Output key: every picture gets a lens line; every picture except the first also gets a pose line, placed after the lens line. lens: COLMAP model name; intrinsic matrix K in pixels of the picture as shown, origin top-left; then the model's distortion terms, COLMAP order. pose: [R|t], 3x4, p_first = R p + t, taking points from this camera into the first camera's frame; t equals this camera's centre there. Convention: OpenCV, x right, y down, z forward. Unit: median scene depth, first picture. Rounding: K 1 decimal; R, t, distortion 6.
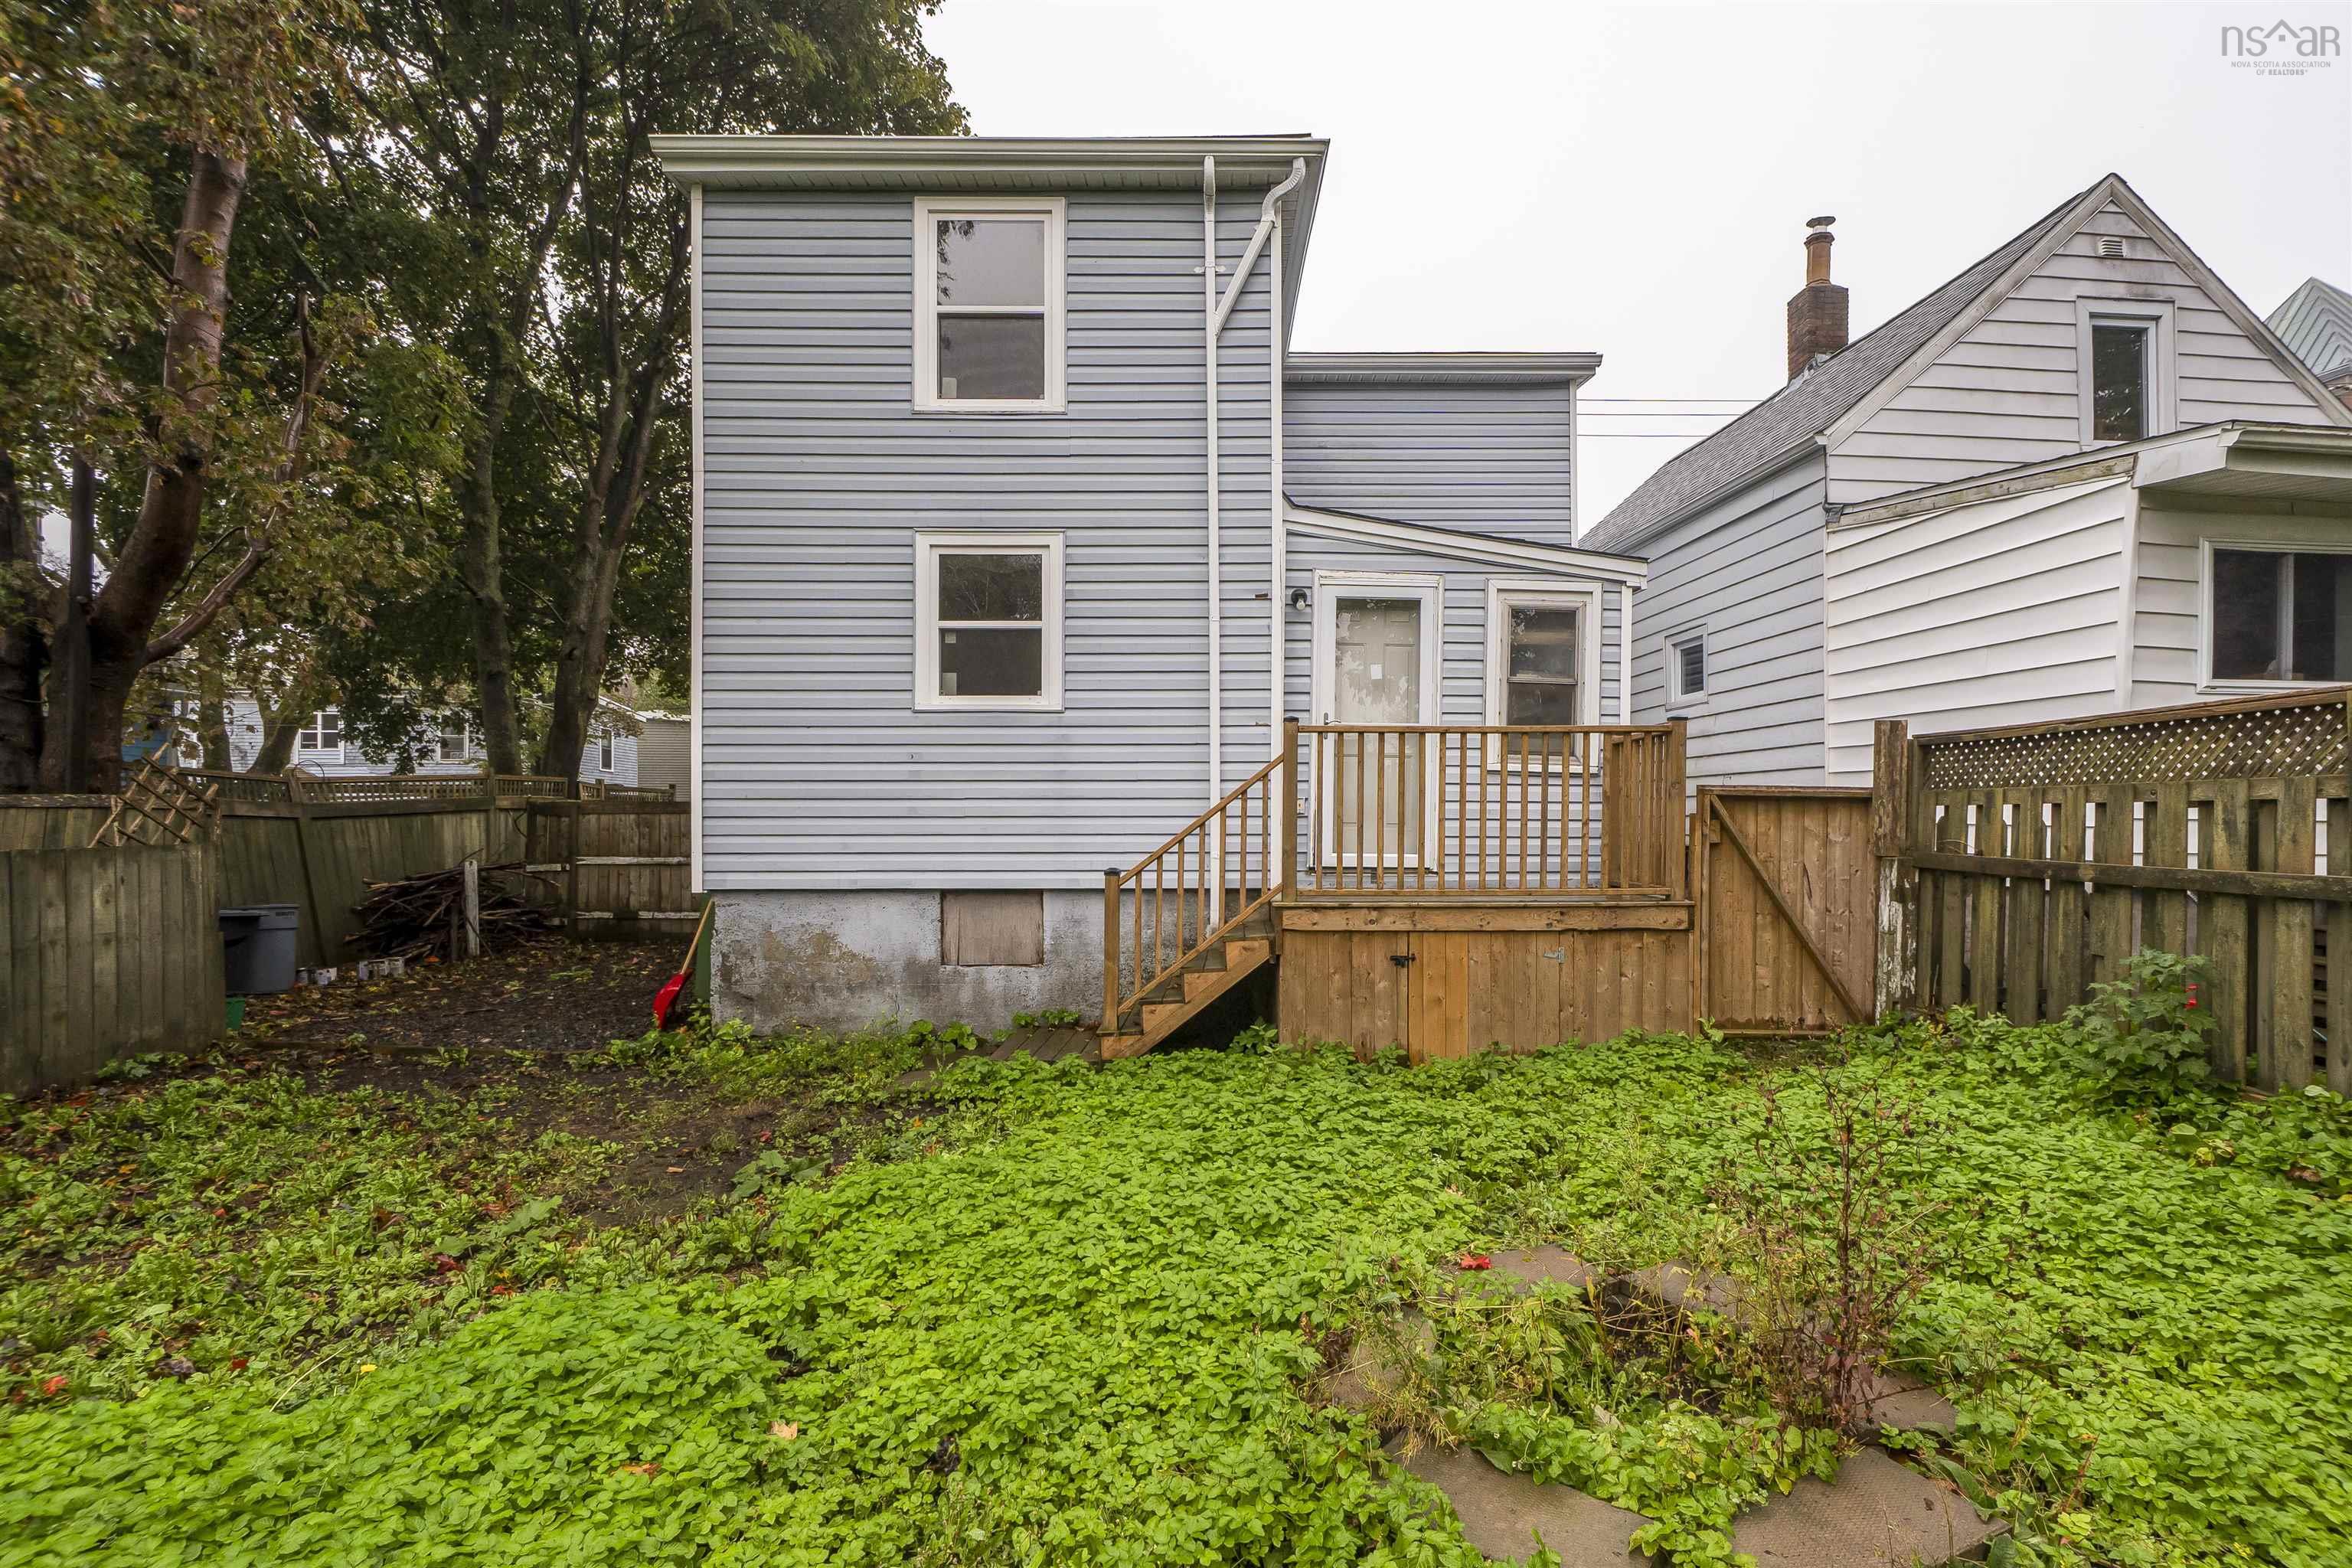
lens RADIAL K [[1026.1, 0, 1201.5], [0, 1026.1, 824.7], [0, 0, 1]] dist [0.013313, -0.010809]
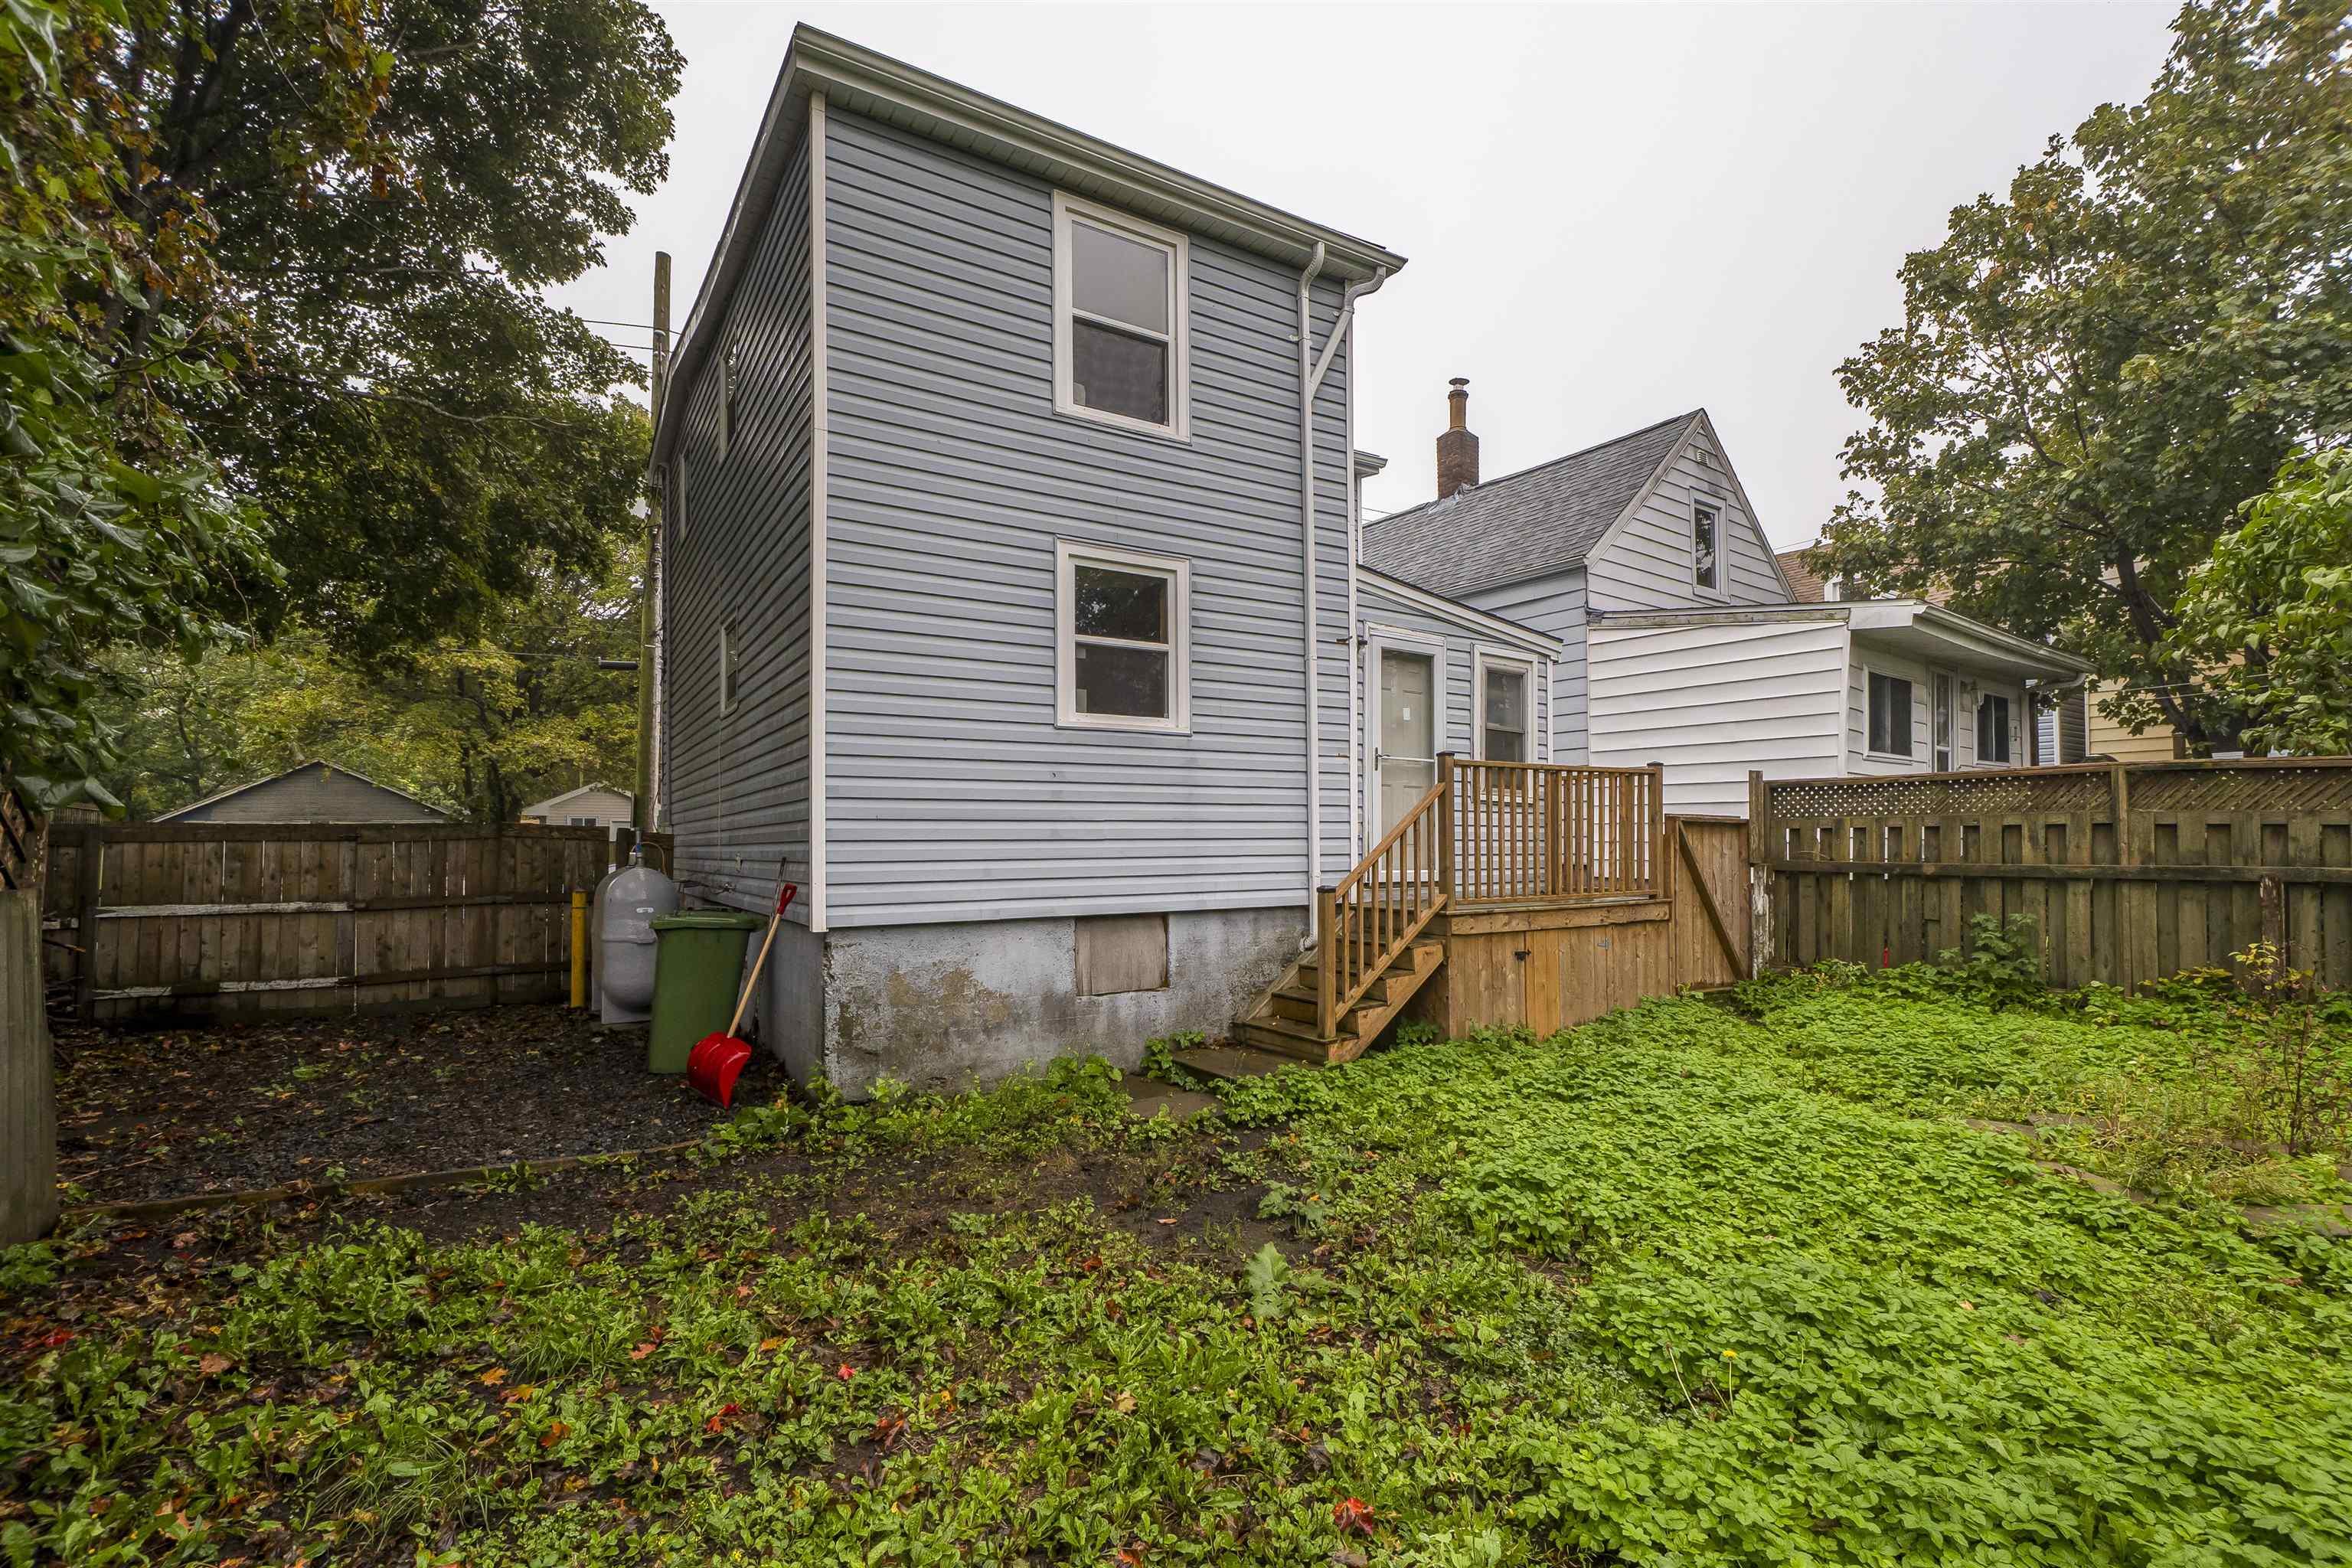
lens RADIAL K [[1026.1, 0, 1201.5], [0, 1026.1, 824.7], [0, 0, 1]] dist [0.013313, -0.010809]
pose [[0.858645, 0.003655, 0.512558, -0.645056], [0.010044, 0.999663, -0.023956, 0.002491], [-0.512473, 0.025718, 0.858318, 0.125817]]
